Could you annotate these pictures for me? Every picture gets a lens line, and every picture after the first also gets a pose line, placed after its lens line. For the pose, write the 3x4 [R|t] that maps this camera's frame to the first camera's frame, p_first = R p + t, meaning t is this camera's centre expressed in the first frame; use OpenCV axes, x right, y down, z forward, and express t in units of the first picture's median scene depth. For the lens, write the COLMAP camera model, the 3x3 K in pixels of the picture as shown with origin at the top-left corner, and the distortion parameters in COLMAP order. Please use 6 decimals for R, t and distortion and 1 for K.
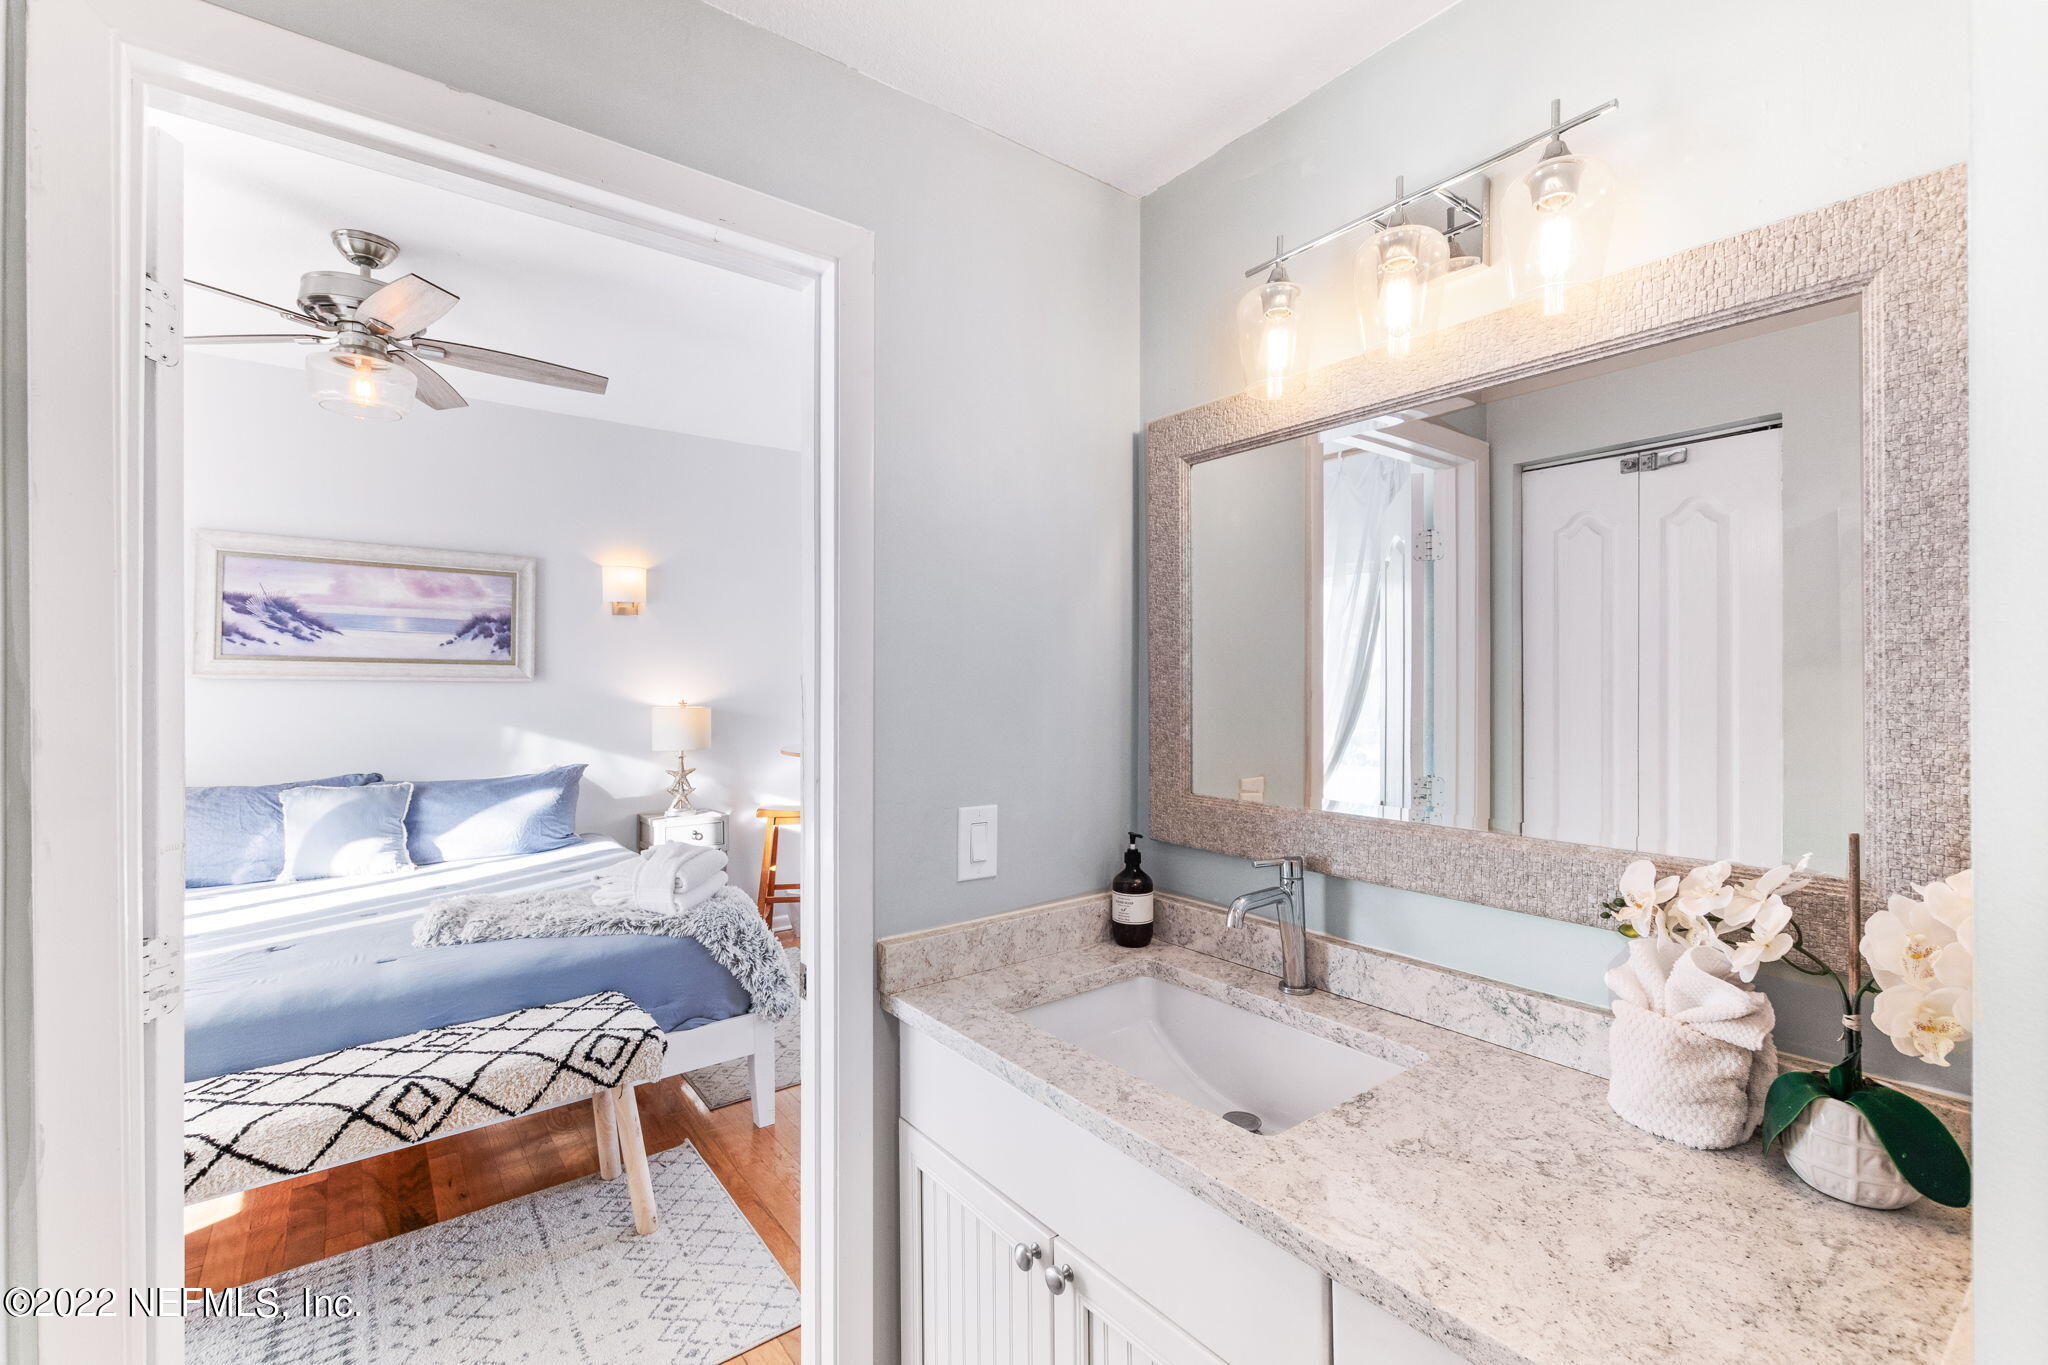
lens RADIAL K [[894.8, 0, 1025.4], [0, 894.8, 685.6], [0, 0, 1]] dist [-0.002352, 0.000504]
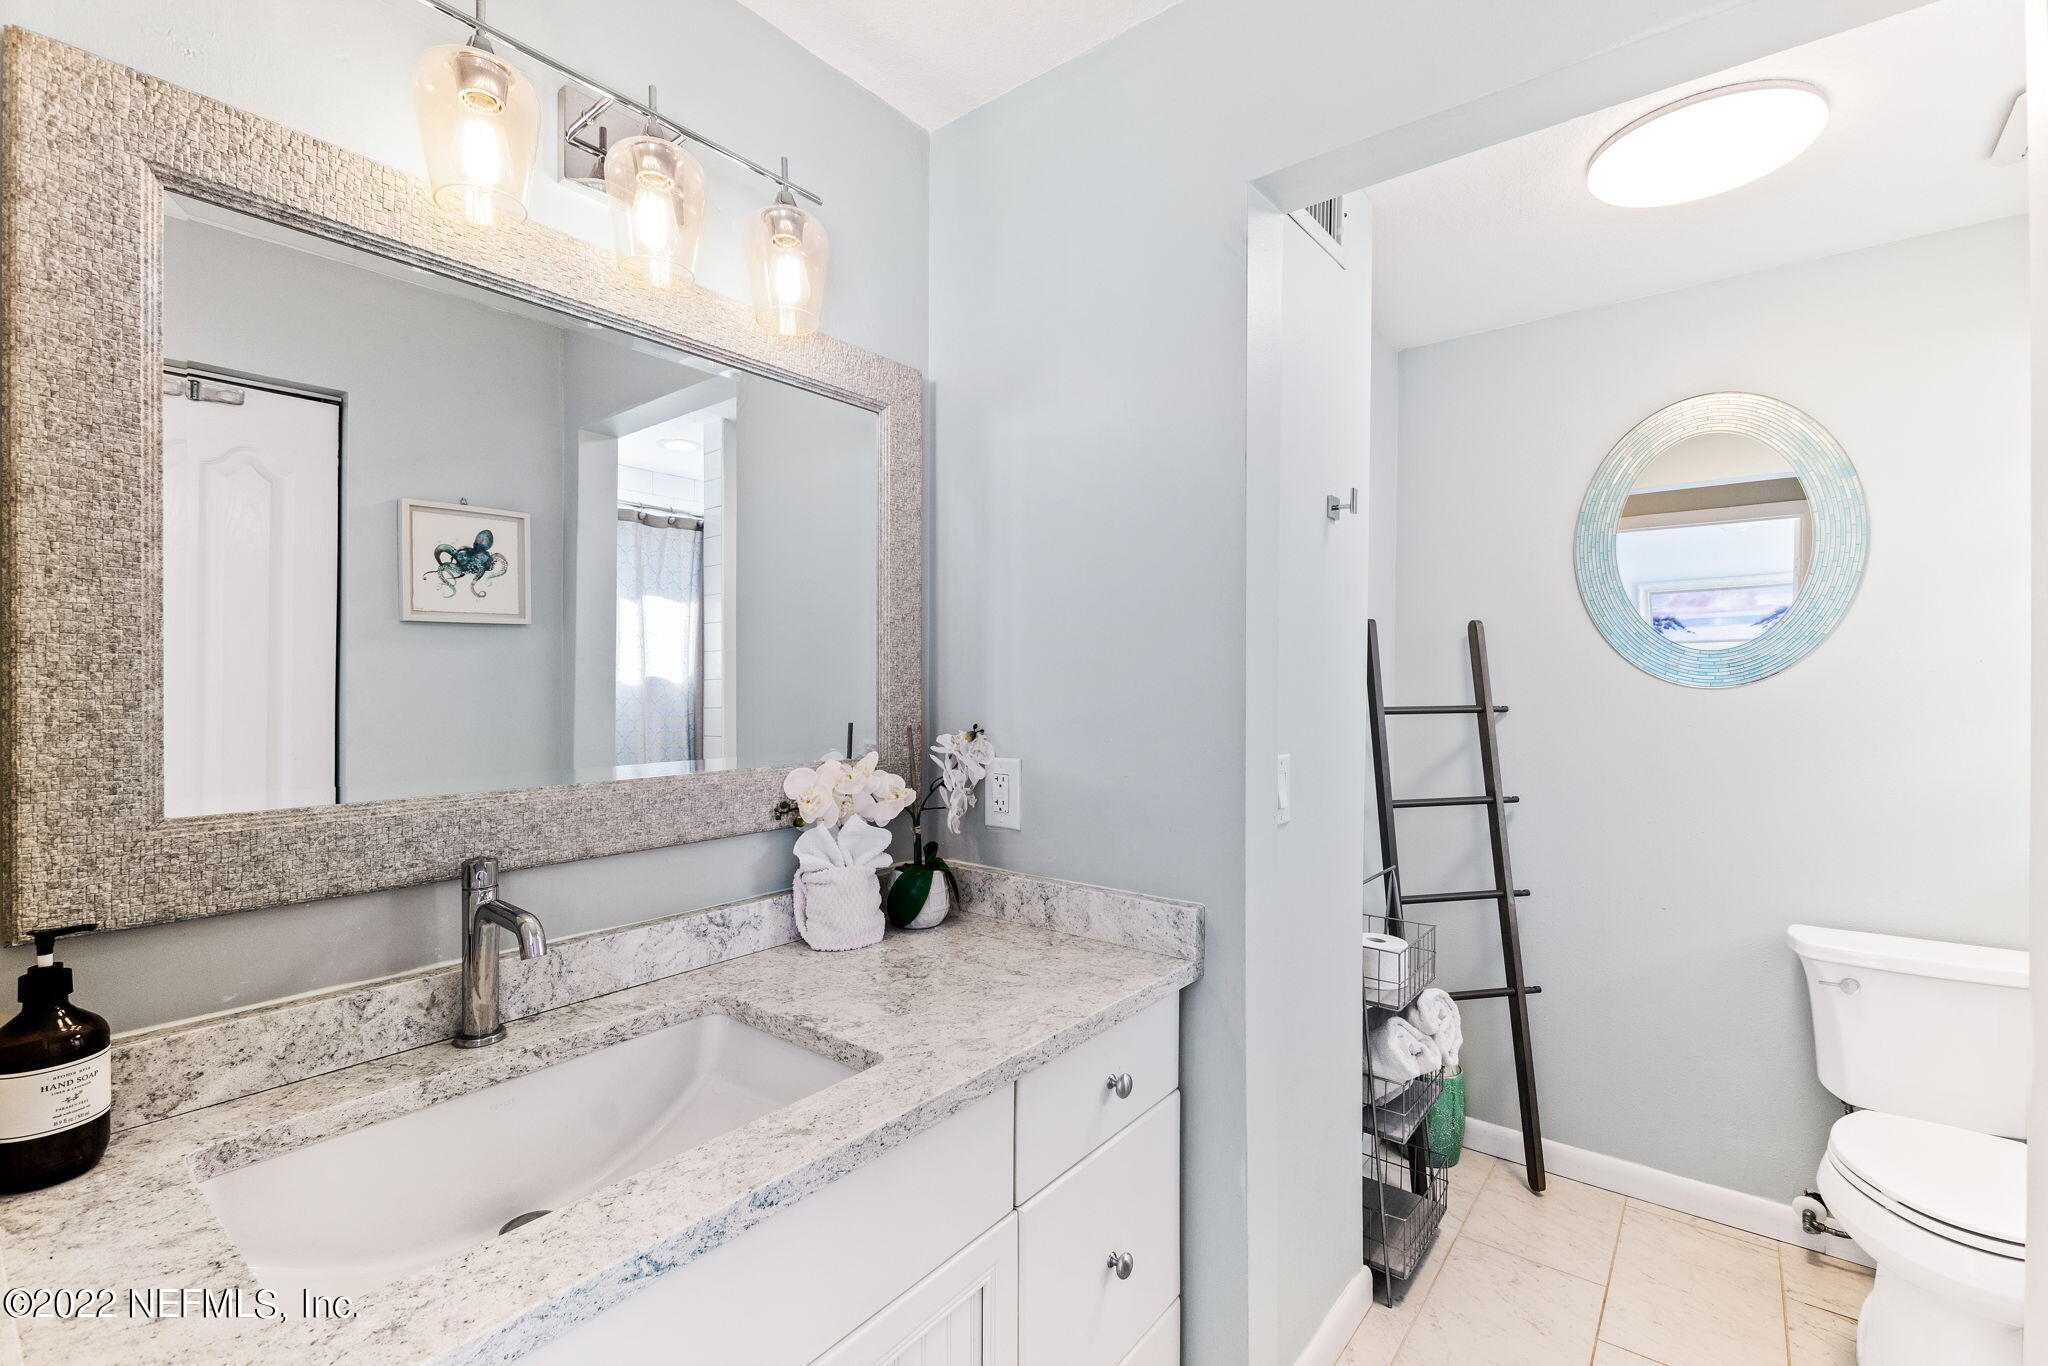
lens RADIAL K [[894.8, 0, 1024.8], [0, 894.8, 678.9], [0, 0, 1]] dist [-0.002352, 0.000504]
pose [[-0.230232, 0.000067, 0.973136, -0.437927], [-0.000440, 1.000000, -0.000173, 0.039191], [-0.973136, -0.000468, -0.230232, 0.636500]]
